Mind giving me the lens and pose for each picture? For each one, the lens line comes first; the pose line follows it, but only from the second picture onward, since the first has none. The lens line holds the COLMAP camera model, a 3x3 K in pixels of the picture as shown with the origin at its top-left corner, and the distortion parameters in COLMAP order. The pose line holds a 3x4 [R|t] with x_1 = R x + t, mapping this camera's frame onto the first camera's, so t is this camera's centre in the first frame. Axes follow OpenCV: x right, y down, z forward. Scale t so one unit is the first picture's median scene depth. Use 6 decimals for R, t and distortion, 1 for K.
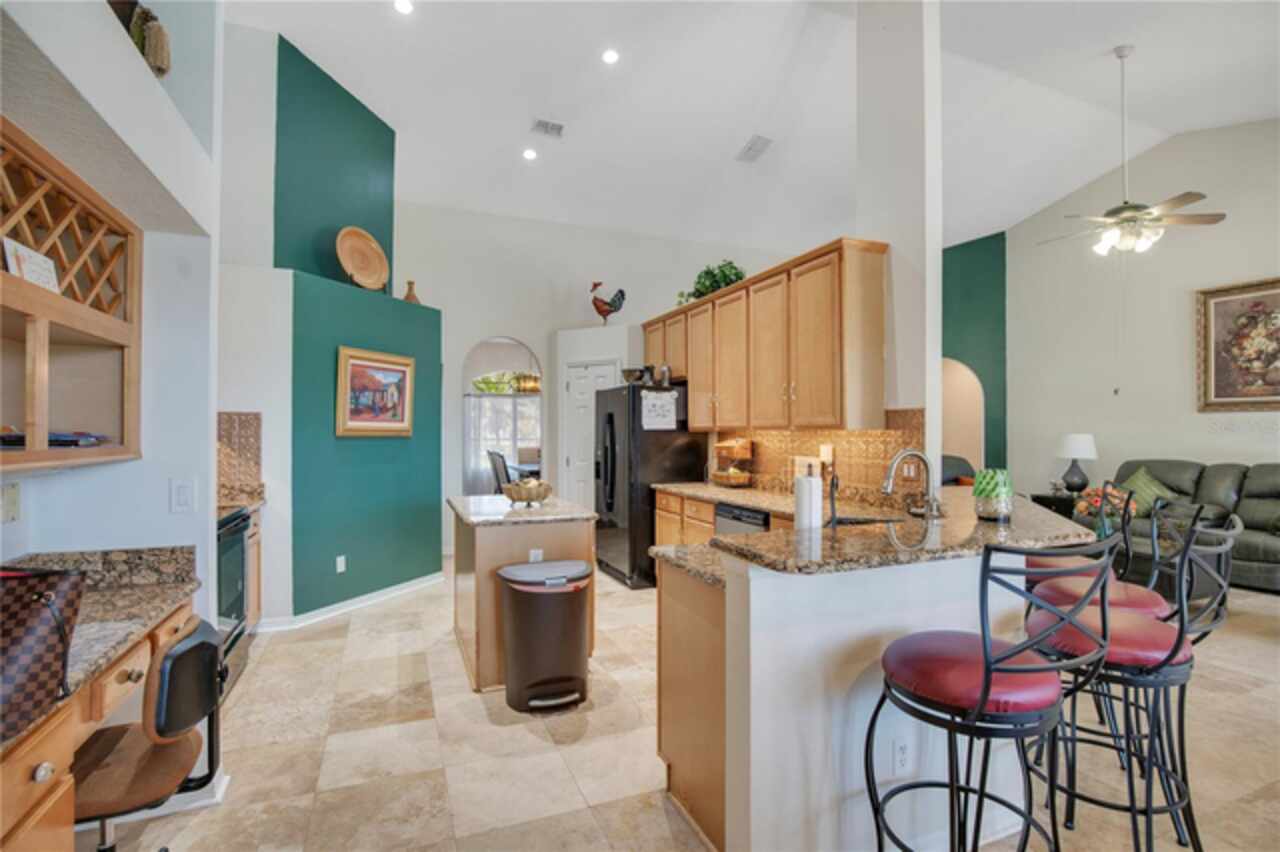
lens RADIAL K [[611.6, 0, 665.0], [0, 611.6, 429.4], [0, 0, 1]] dist [-0.031283, 0.003133]
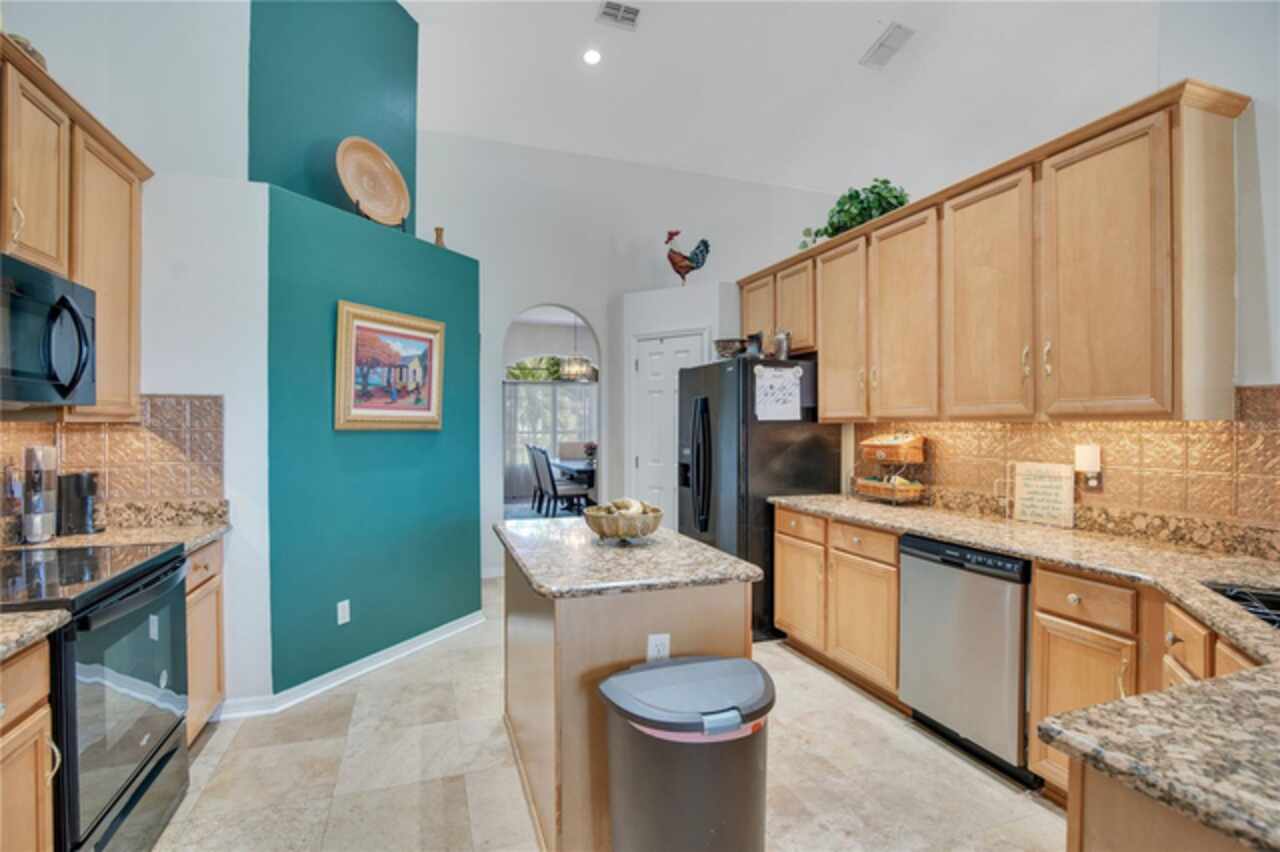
lens RADIAL K [[611.6, 0, 641.5], [0, 611.6, 429.0], [0, 0, 1]] dist [-0.031283, 0.003133]
pose [[0.997009, 0.000962, -0.077284, -0.127857], [0.000054, 0.999914, 0.013137, 0.000929], [0.077290, -0.013101, 0.996923, 0.308086]]
